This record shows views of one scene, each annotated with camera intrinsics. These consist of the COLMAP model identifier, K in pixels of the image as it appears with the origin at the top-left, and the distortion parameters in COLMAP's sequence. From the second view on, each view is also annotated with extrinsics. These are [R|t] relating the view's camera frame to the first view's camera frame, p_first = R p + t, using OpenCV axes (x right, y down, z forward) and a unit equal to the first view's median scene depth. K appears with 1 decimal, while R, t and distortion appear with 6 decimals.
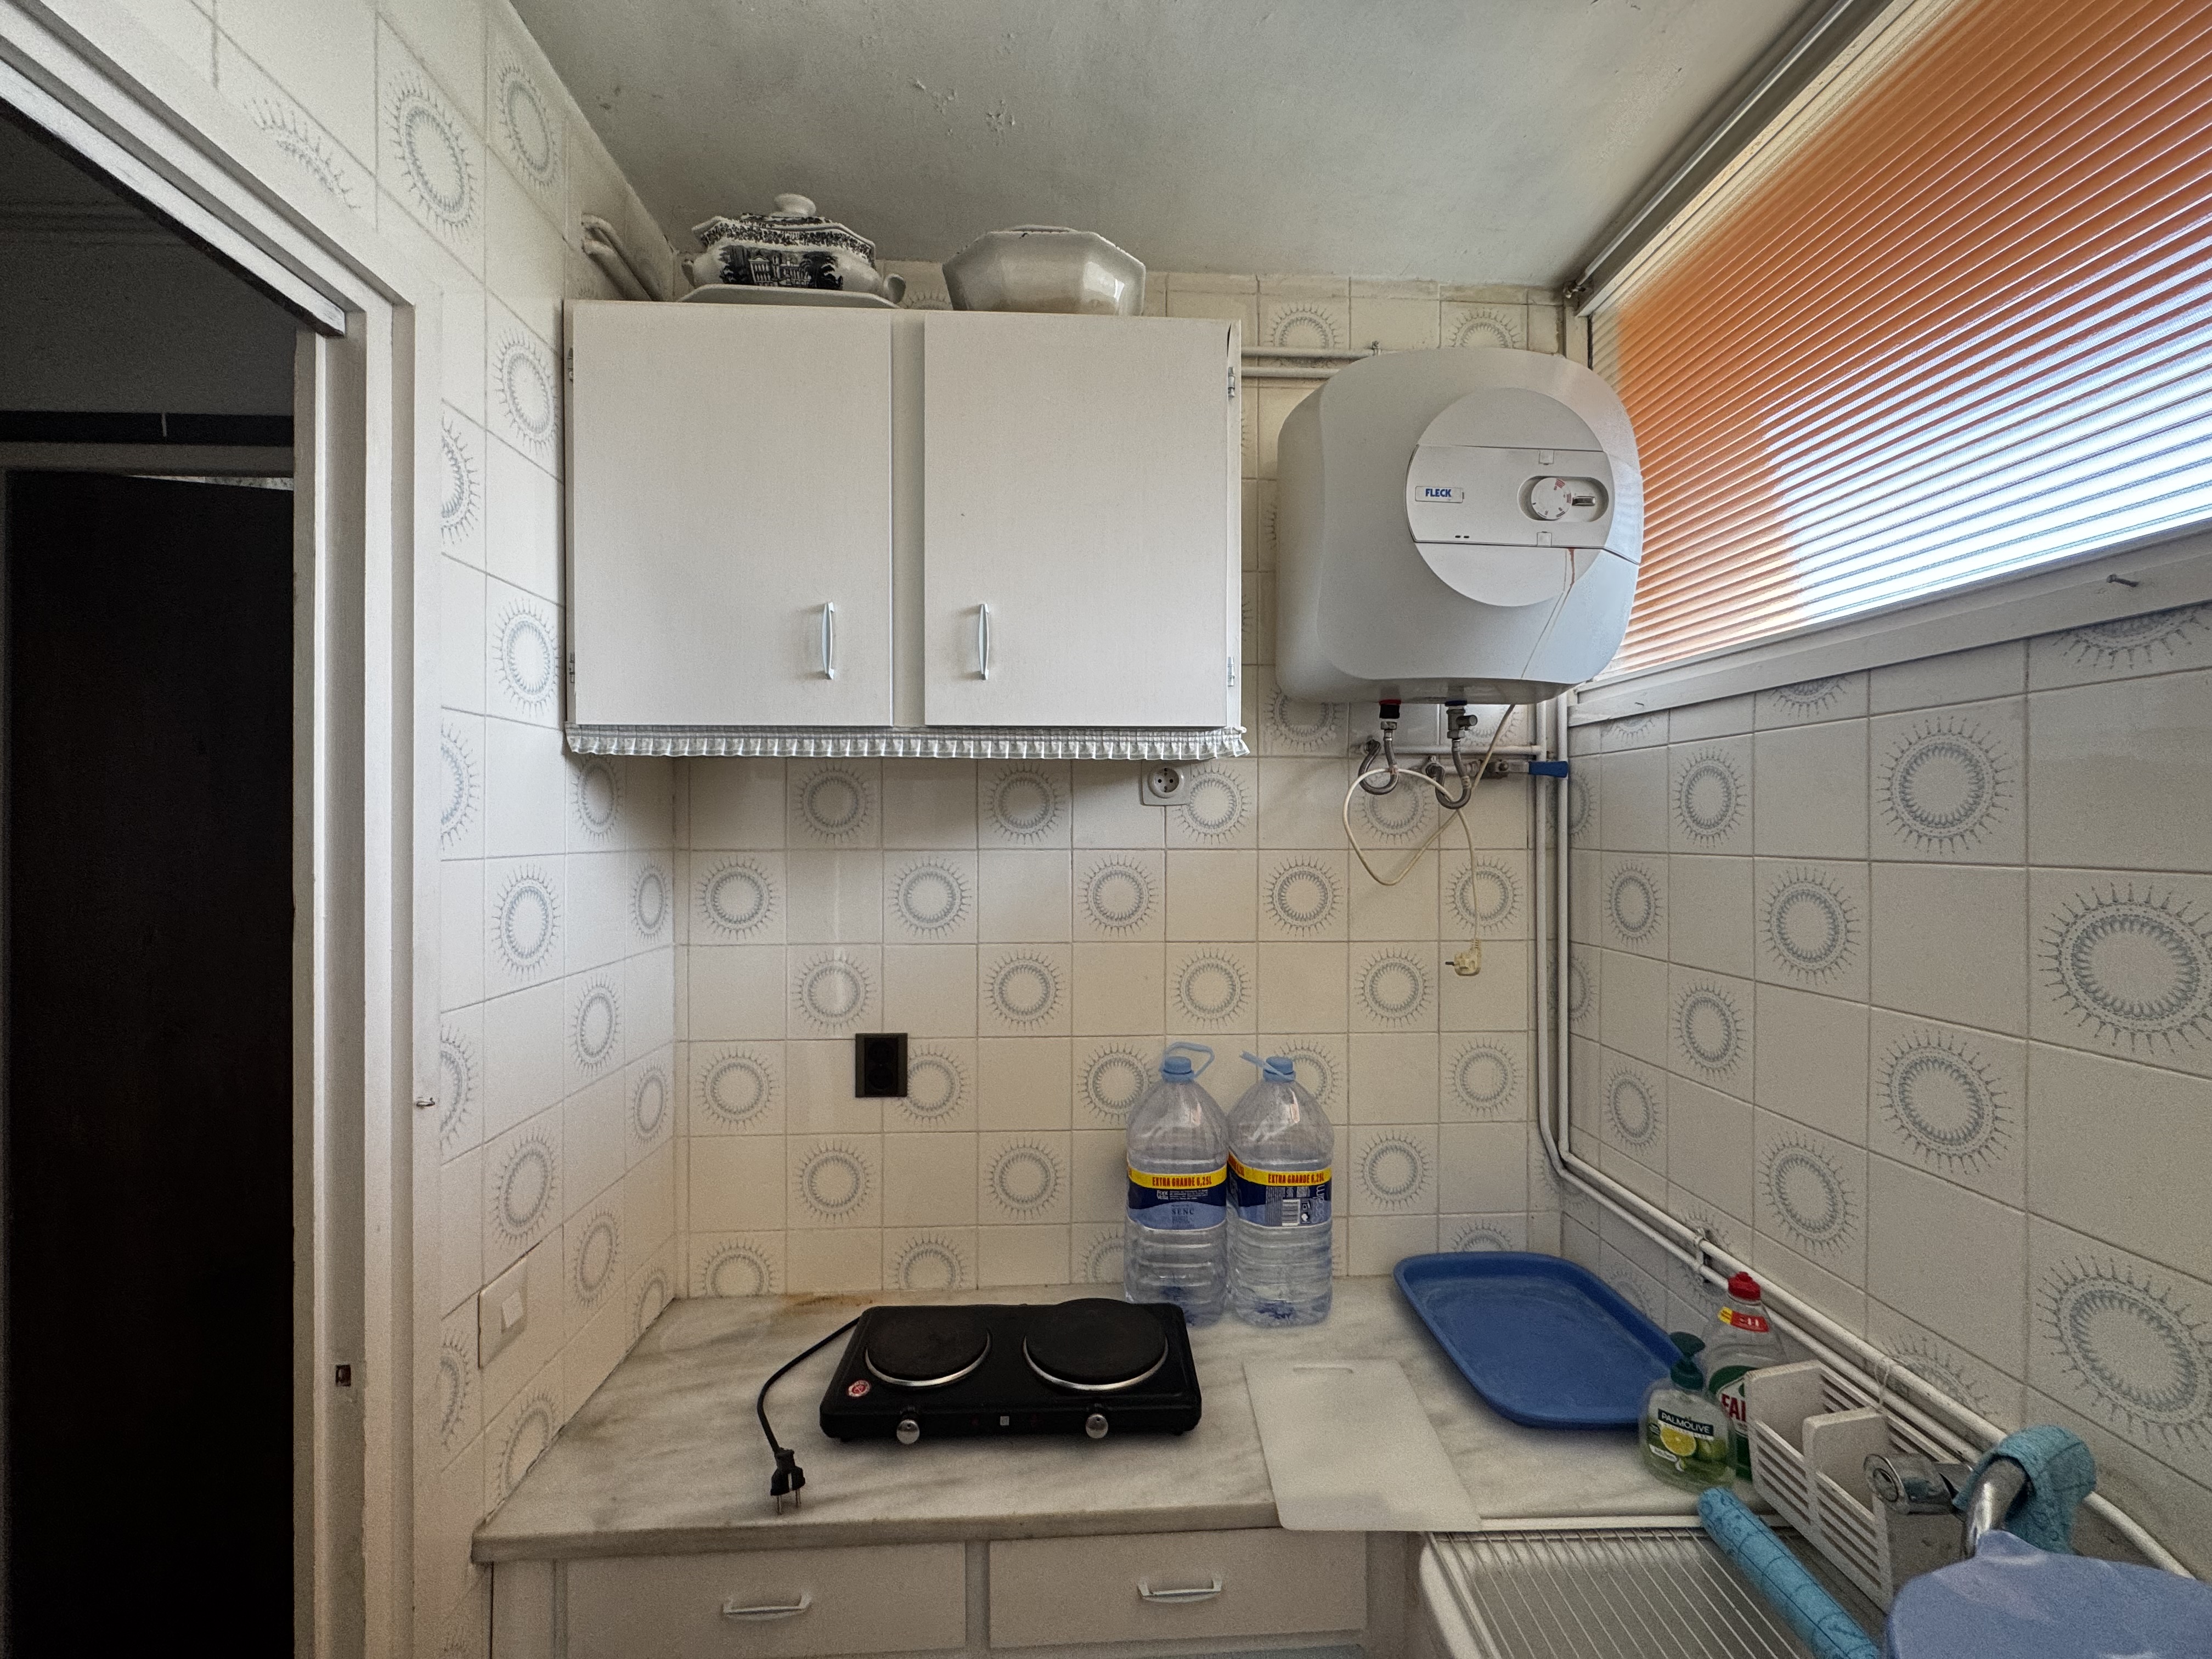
lens RADIAL K [[879.8, 0, 1103.0], [0, 879.8, 829.0], [0, 0, 1]] dist [-0.000924, -0.000167]
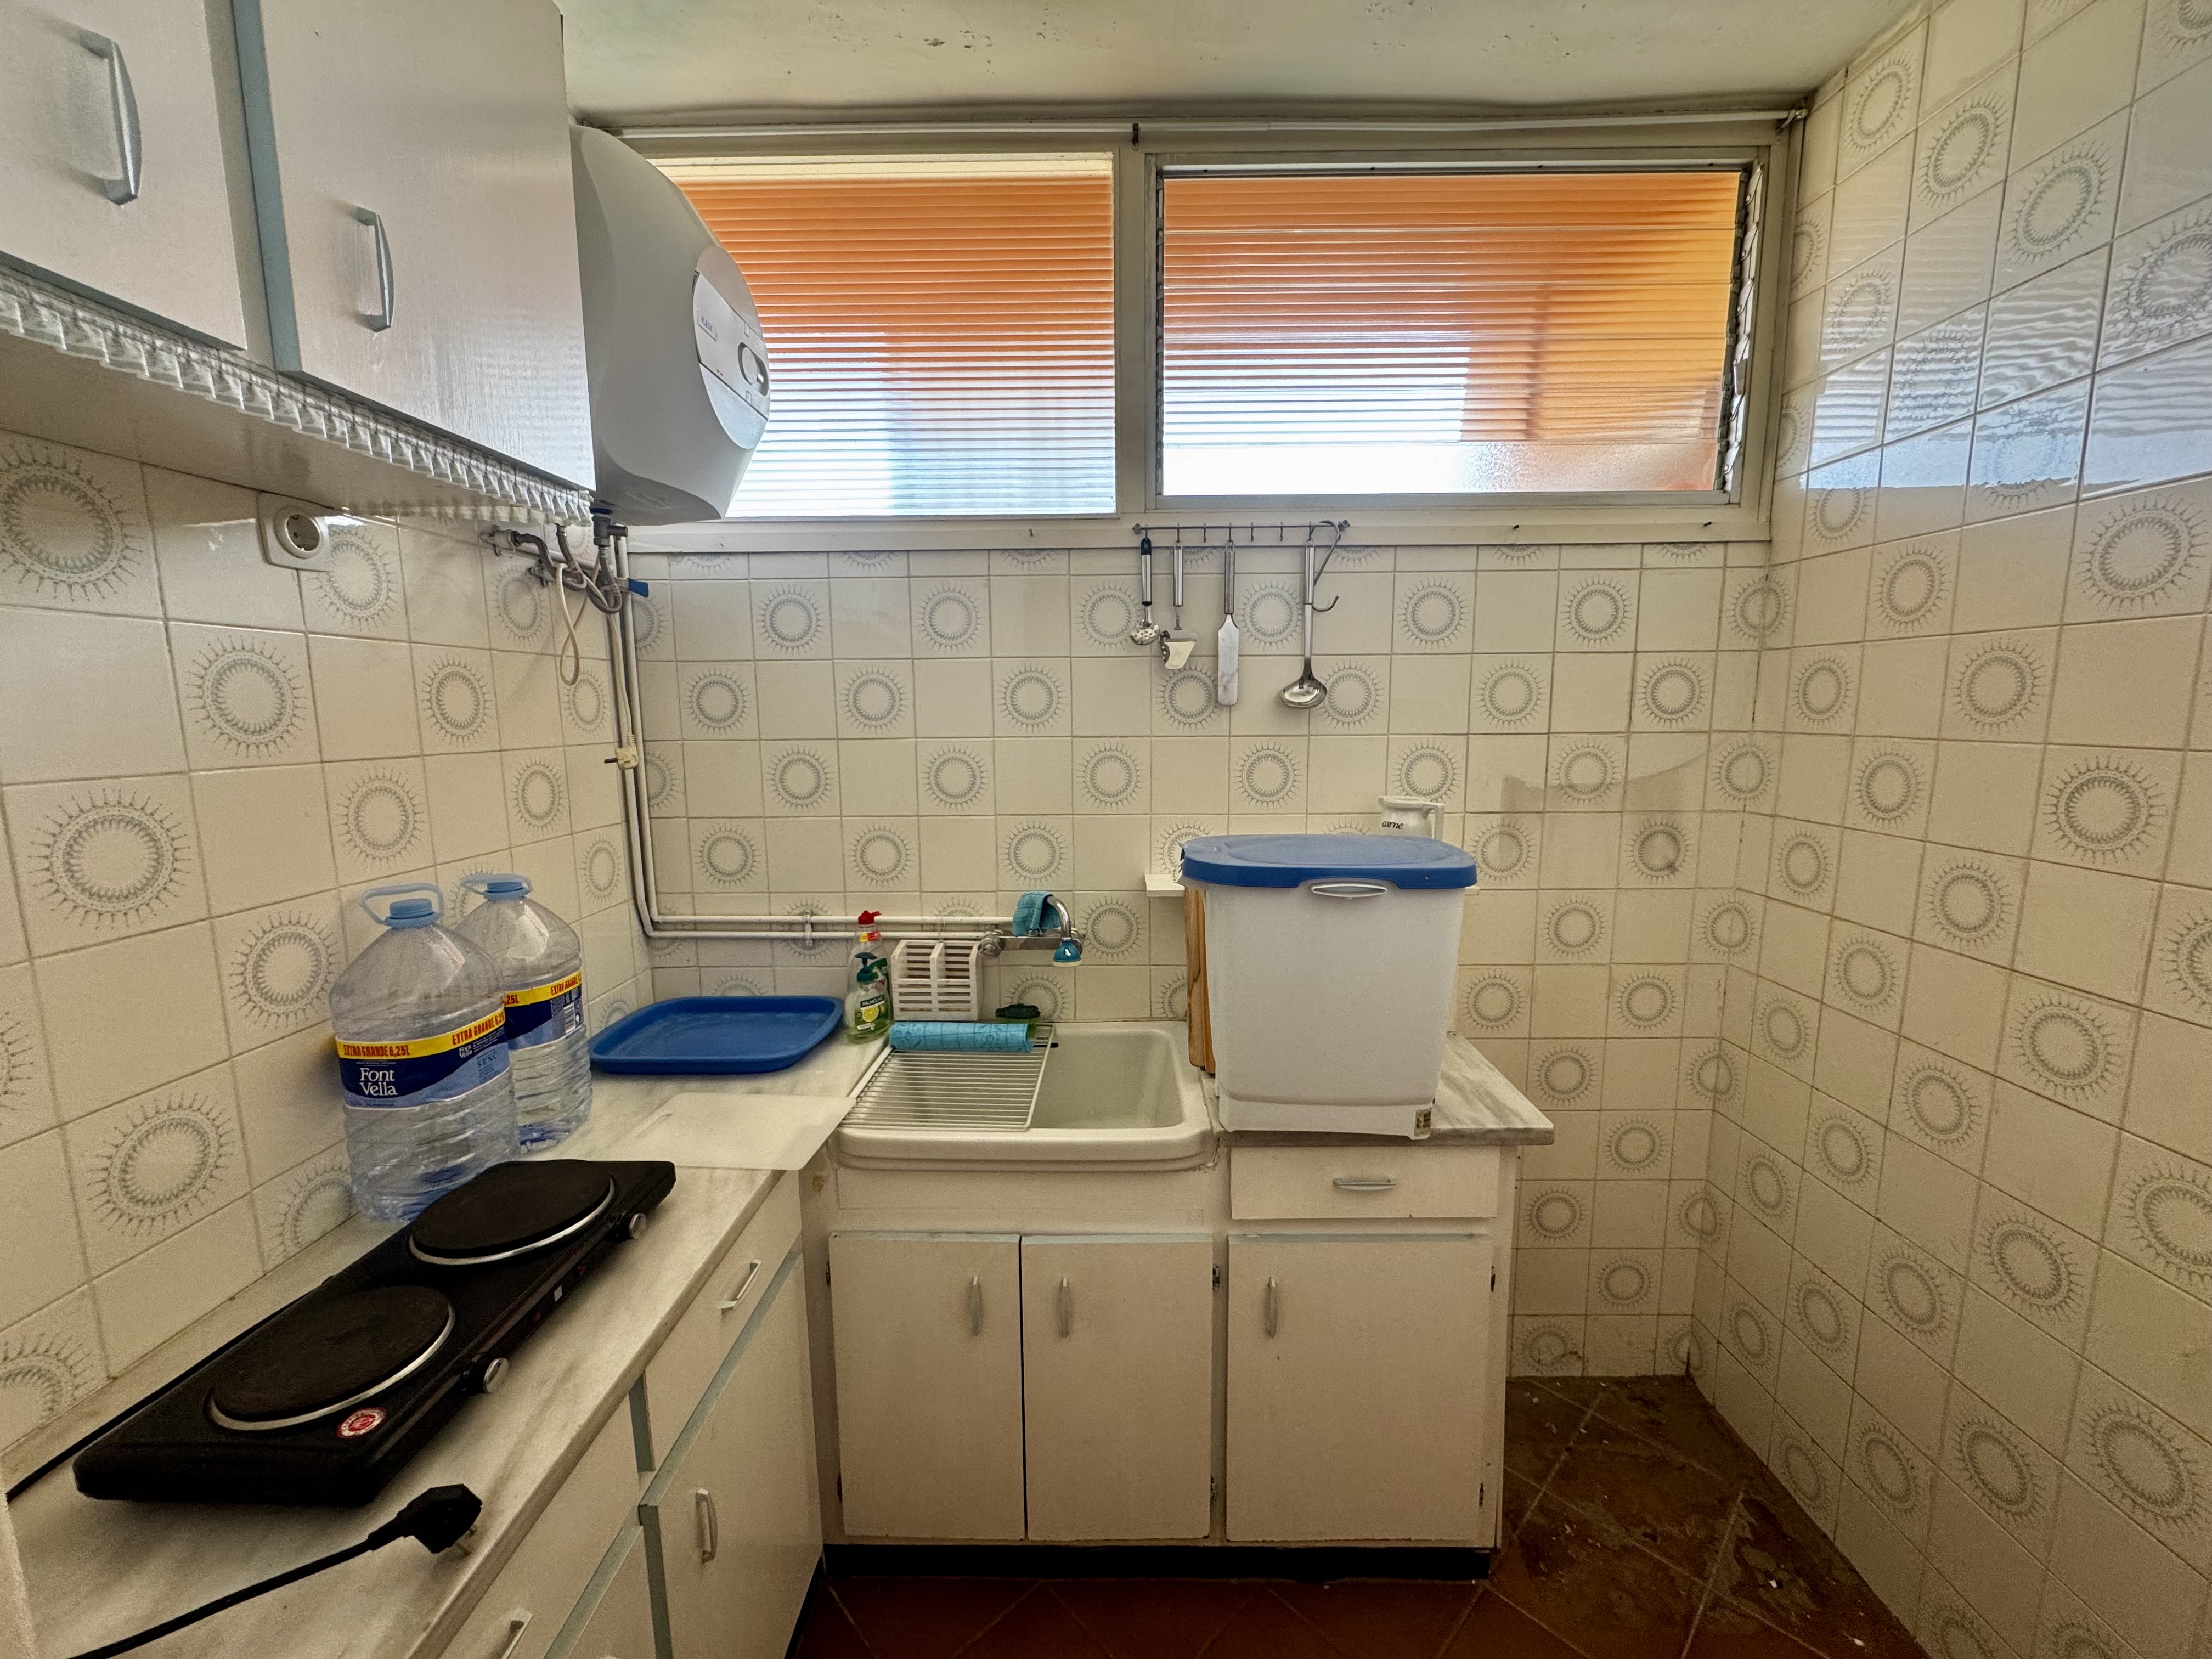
lens RADIAL K [[879.8, 0, 1103.0], [0, 879.8, 829.0], [0, 0, 1]] dist [-0.000924, -0.000167]
pose [[0.067649, -0.137337, 0.988212, -0.677639], [0.008953, 0.990524, 0.137046, 0.098686], [-0.997669, -0.000424, 0.068238, 0.339247]]
